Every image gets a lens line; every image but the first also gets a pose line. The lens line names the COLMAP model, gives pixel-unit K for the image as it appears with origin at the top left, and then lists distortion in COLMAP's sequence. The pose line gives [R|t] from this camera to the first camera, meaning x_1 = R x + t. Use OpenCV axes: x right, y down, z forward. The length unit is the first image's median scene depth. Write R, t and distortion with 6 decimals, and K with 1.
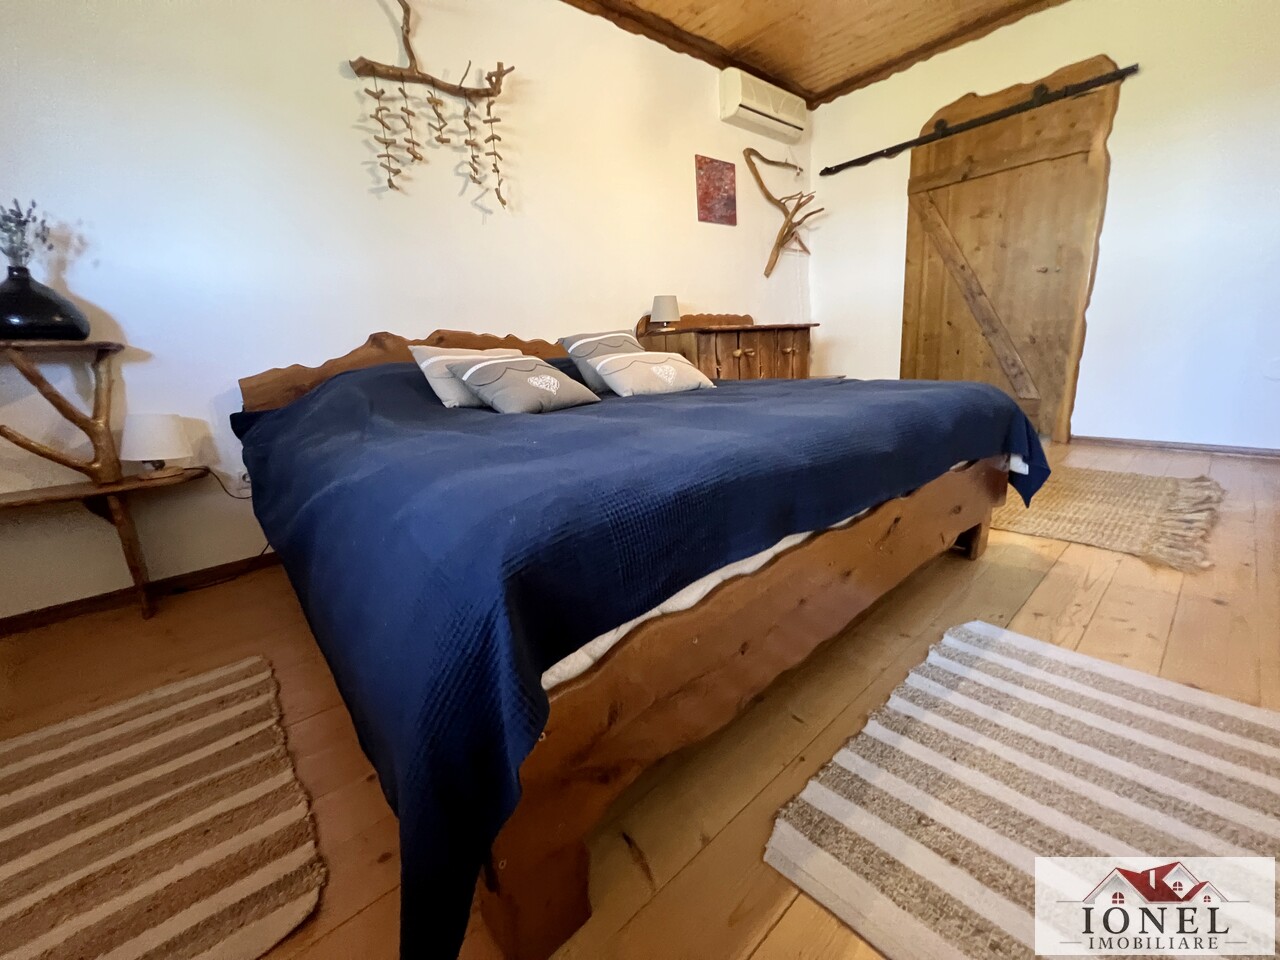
lens RADIAL K [[512.5, 0, 634.8], [0, 512.5, 478.3], [0, 0, 1]] dist [-0.003087, 0.000286]
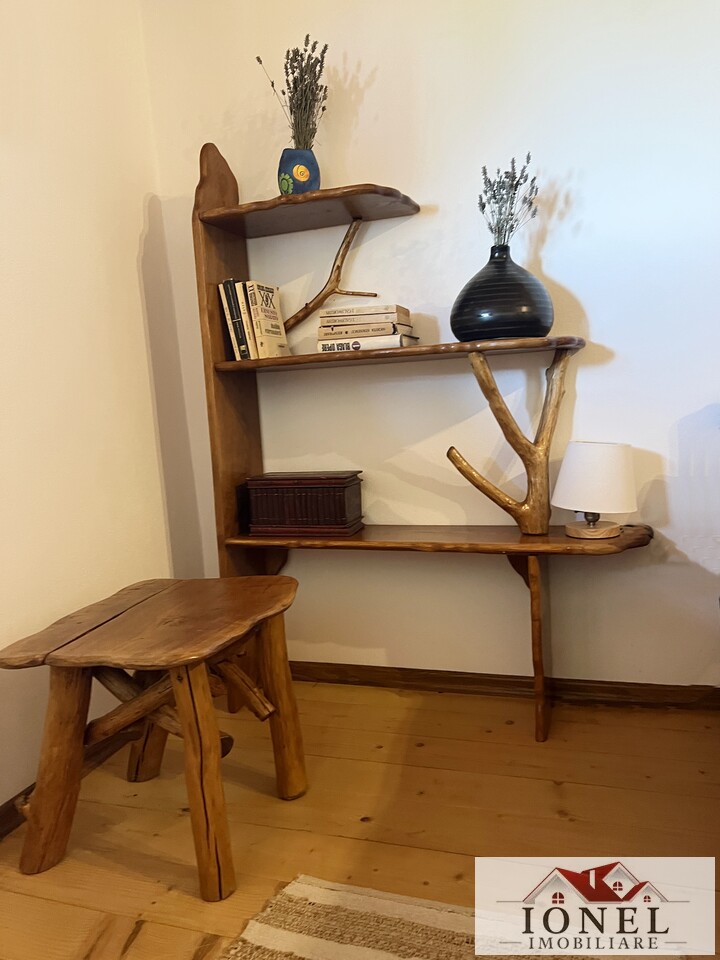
lens RADIAL K [[726.4, 0, 356.5], [0, 726.4, 484.9], [0, 0, 1]] dist [0.018251, -0.011311]
pose [[0.482468, 0.128703, -0.866407, -0.281485], [-0.164570, 0.984850, 0.054655, -0.073977], [0.860315, 0.116215, 0.496339, 0.278147]]
